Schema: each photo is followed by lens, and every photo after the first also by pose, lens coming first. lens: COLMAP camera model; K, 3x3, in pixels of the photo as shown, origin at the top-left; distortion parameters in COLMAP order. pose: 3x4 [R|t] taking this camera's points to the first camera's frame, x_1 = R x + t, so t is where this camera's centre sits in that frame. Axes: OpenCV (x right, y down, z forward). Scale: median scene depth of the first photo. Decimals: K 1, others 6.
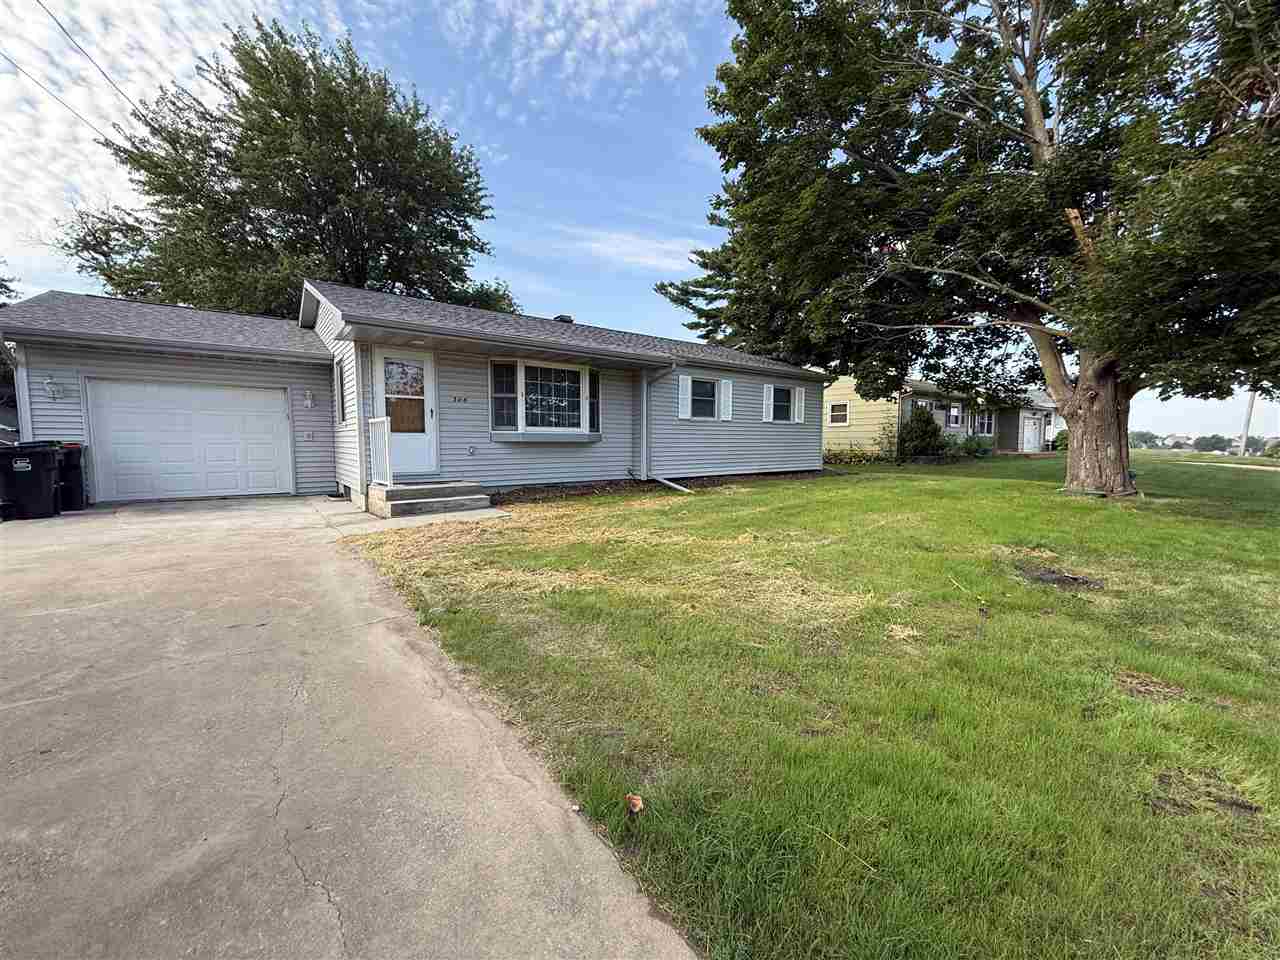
lens RADIAL K [[510.6, 0, 640.8], [0, 510.6, 477.4], [0, 0, 1]] dist [-0.000614, 0.000385]
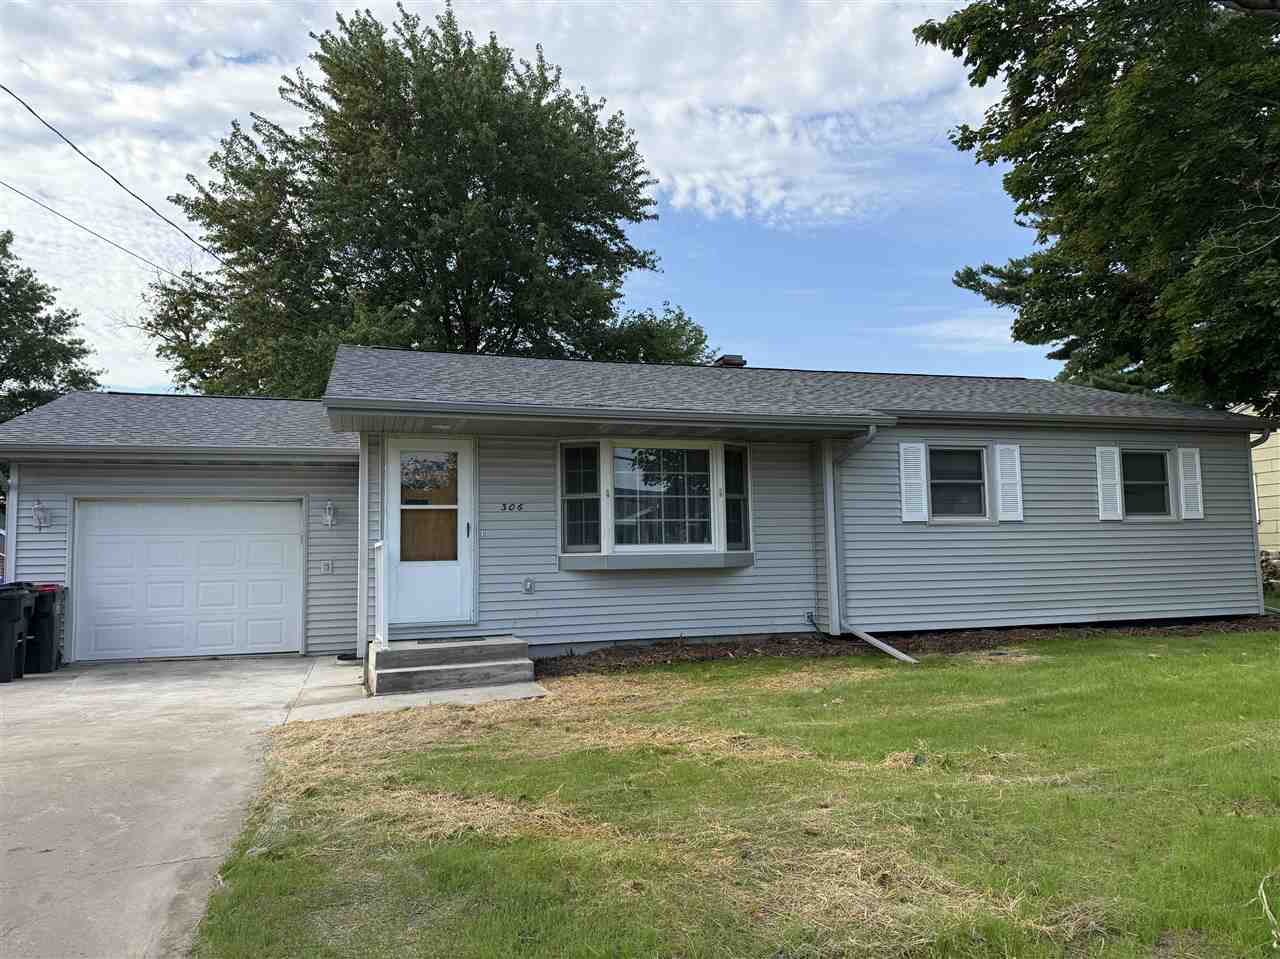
lens RADIAL K [[894.0, 0, 647.9], [0, 894.0, 478.6], [0, 0, 1]] dist [0.071542, -0.096785]
pose [[0.938248, -0.050695, -0.342229, 0.161792], [-0.003135, 0.987919, -0.154938, -0.011187], [0.345949, 0.146443, 0.926754, 0.009073]]
